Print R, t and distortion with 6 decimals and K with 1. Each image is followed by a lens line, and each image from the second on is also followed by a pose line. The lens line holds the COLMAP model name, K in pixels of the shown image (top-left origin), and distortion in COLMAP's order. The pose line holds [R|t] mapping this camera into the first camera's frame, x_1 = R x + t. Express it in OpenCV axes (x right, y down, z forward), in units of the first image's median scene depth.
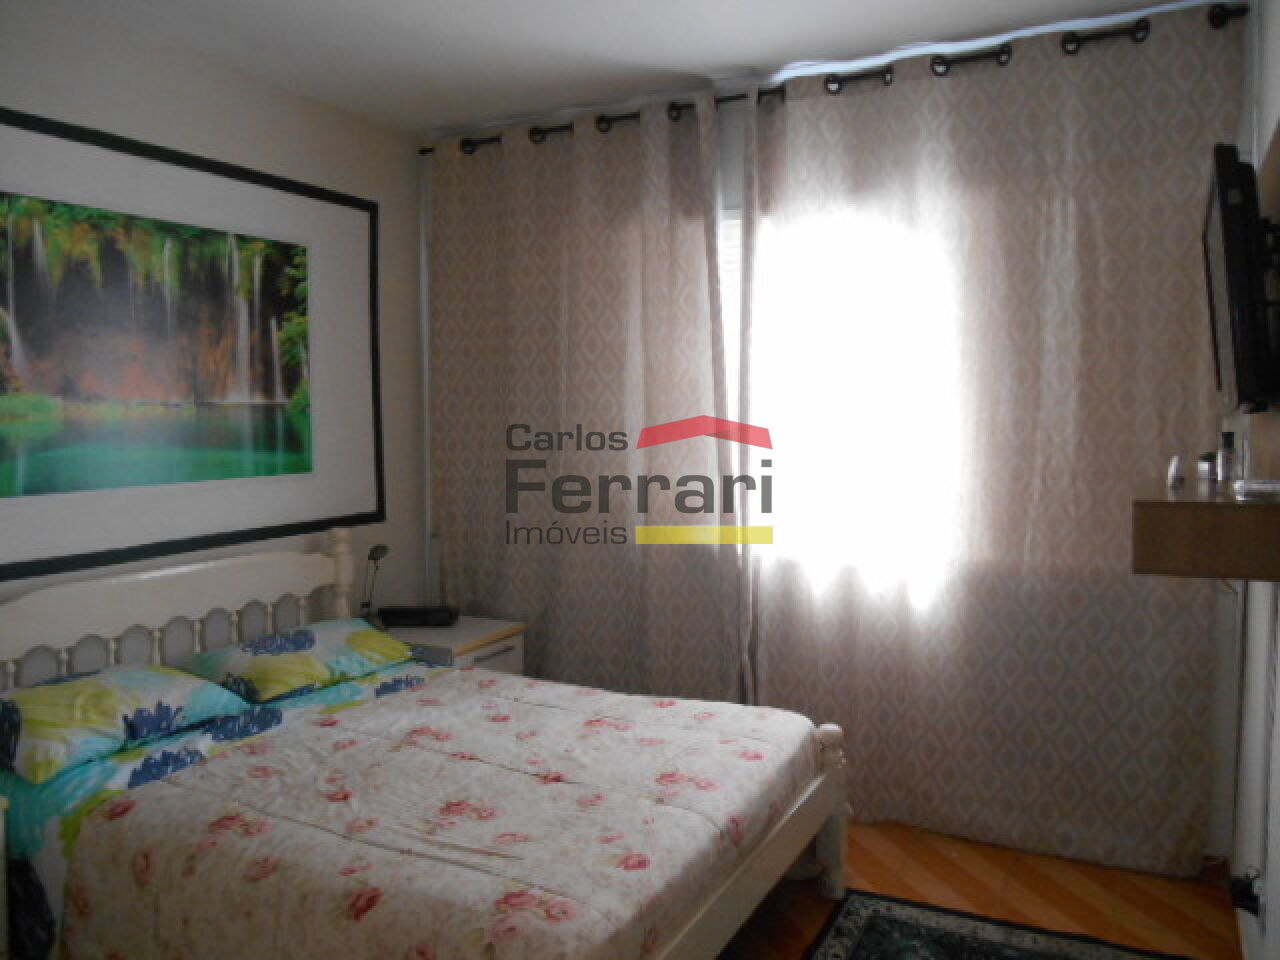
lens RADIAL K [[972.4, 0, 643.8], [0, 972.4, 477.6], [0, 0, 1]] dist [-0.021117, 0.004168]
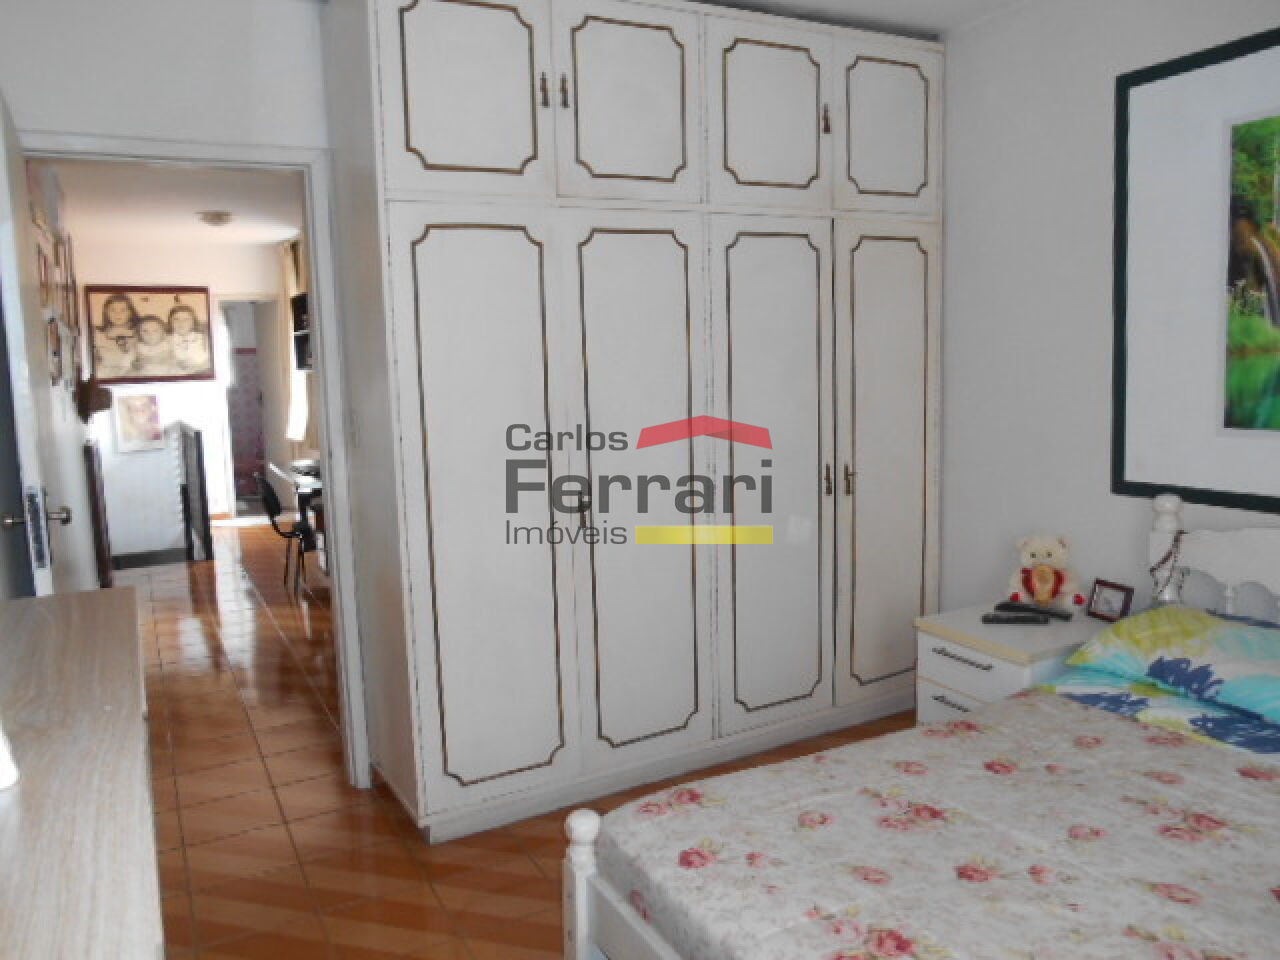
lens RADIAL K [[972.4, 0, 643.8], [0, 972.4, 477.6], [0, 0, 1]] dist [-0.021117, 0.004168]
pose [[-0.553721, 0.129385, -0.822589, 0.578315], [-0.027044, 0.984540, 0.173062, -0.095090], [0.832263, 0.118074, -0.541662, 1.125654]]
